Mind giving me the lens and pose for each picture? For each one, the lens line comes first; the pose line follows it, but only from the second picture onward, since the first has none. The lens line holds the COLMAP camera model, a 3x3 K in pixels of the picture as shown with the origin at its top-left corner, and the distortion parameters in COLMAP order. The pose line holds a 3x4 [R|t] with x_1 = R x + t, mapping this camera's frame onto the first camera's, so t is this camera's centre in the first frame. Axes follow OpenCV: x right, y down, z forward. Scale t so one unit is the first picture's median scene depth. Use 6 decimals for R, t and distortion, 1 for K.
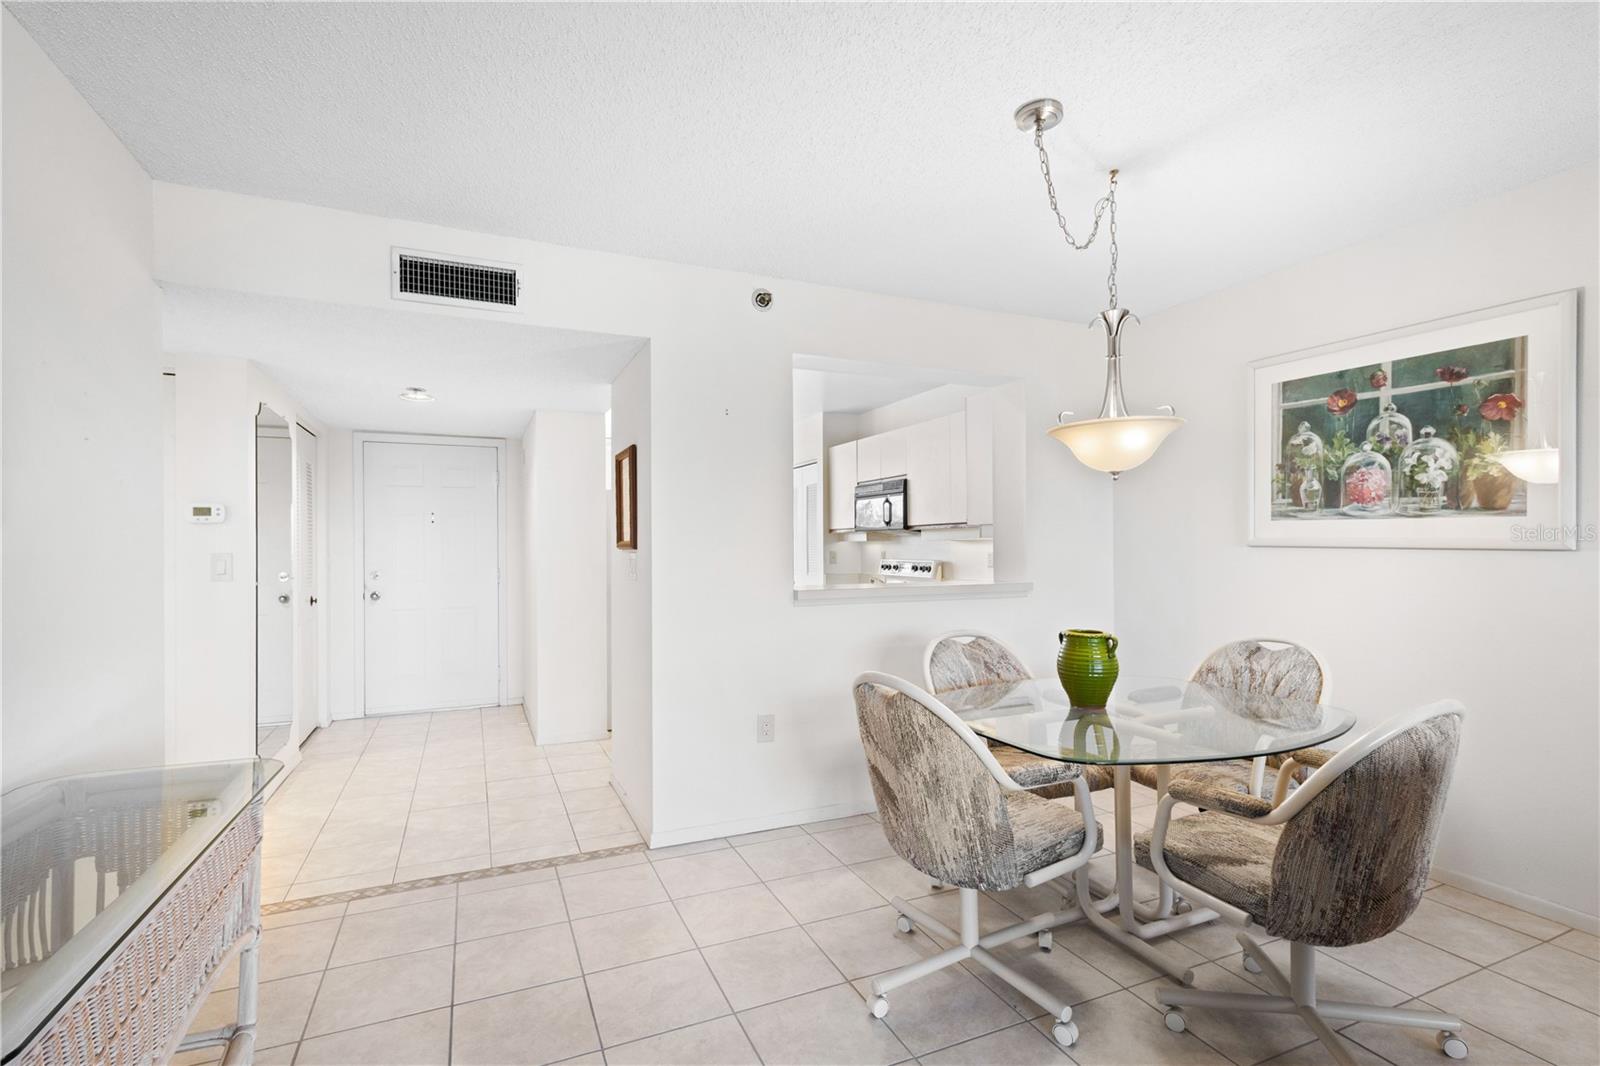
lens RADIAL K [[746.2, 0, 801.1], [0, 746.2, 540.1], [0, 0, 1]] dist [0.004969, -0.000867]
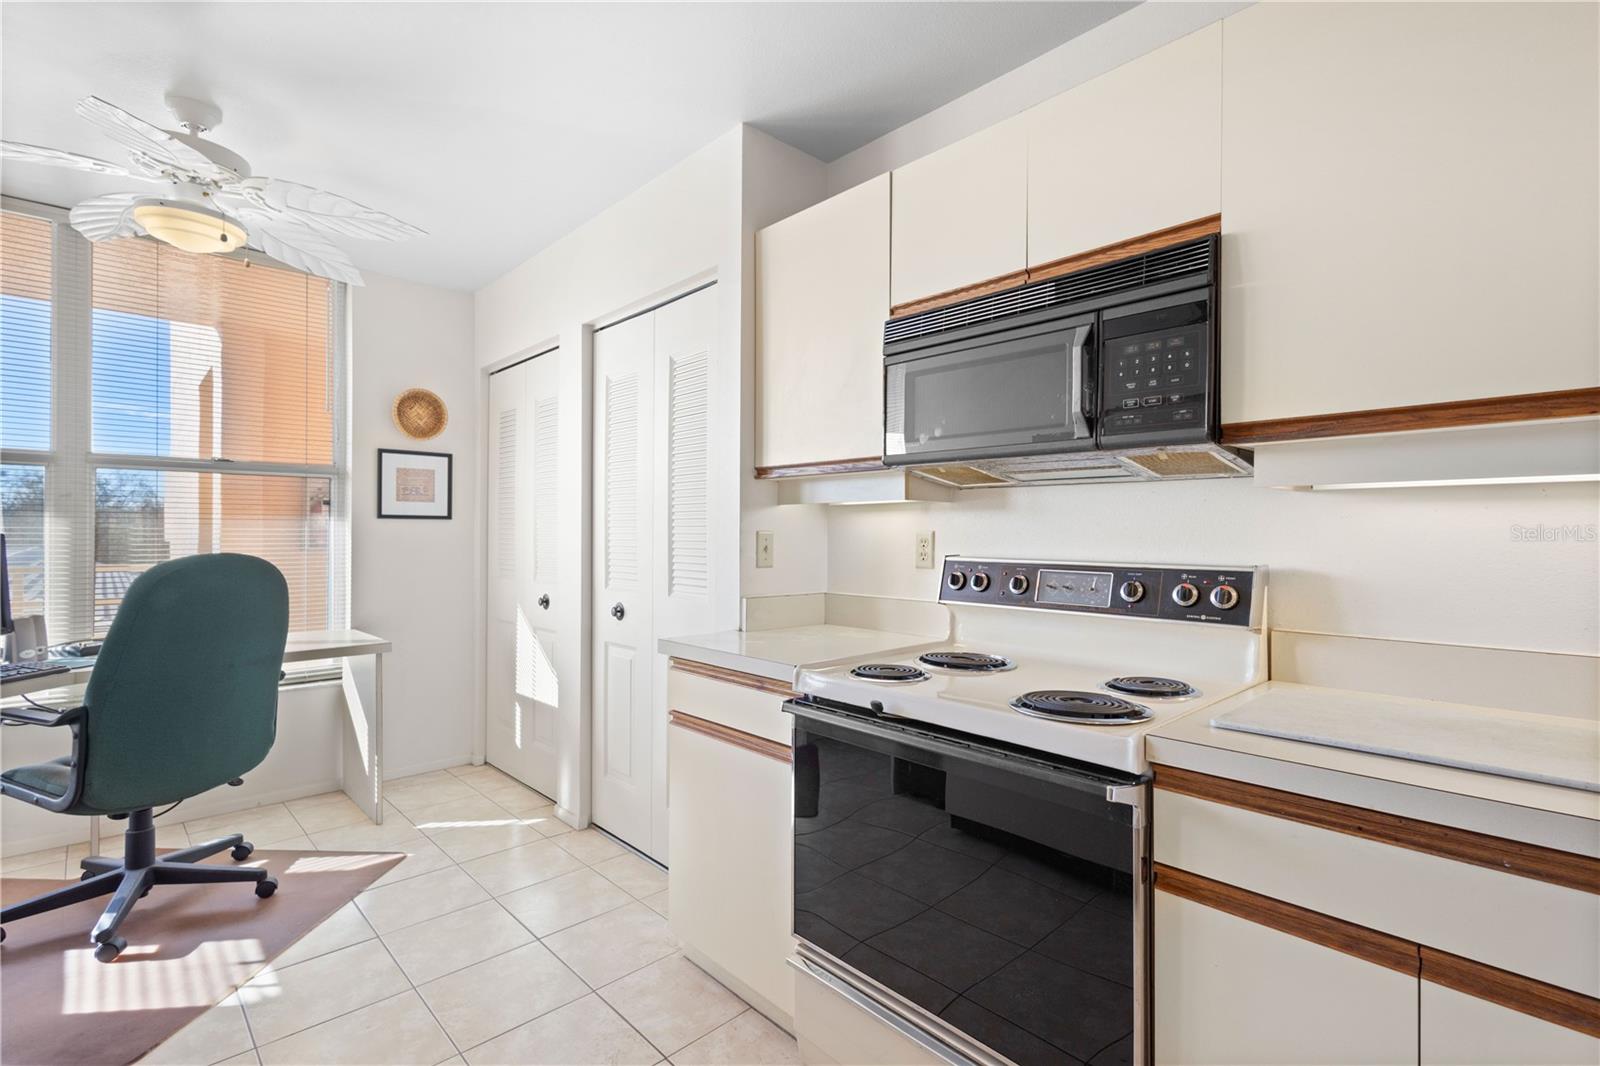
lens RADIAL K [[746.2, 0, 795.7], [0, 746.2, 532.6], [0, 0, 1]] dist [0.004969, -0.000867]
pose [[0.943776, 0.006658, 0.330518, -0.144543], [-0.007820, 0.999967, 0.002188, 0.036106], [-0.330492, -0.004650, 0.943797, 1.601865]]
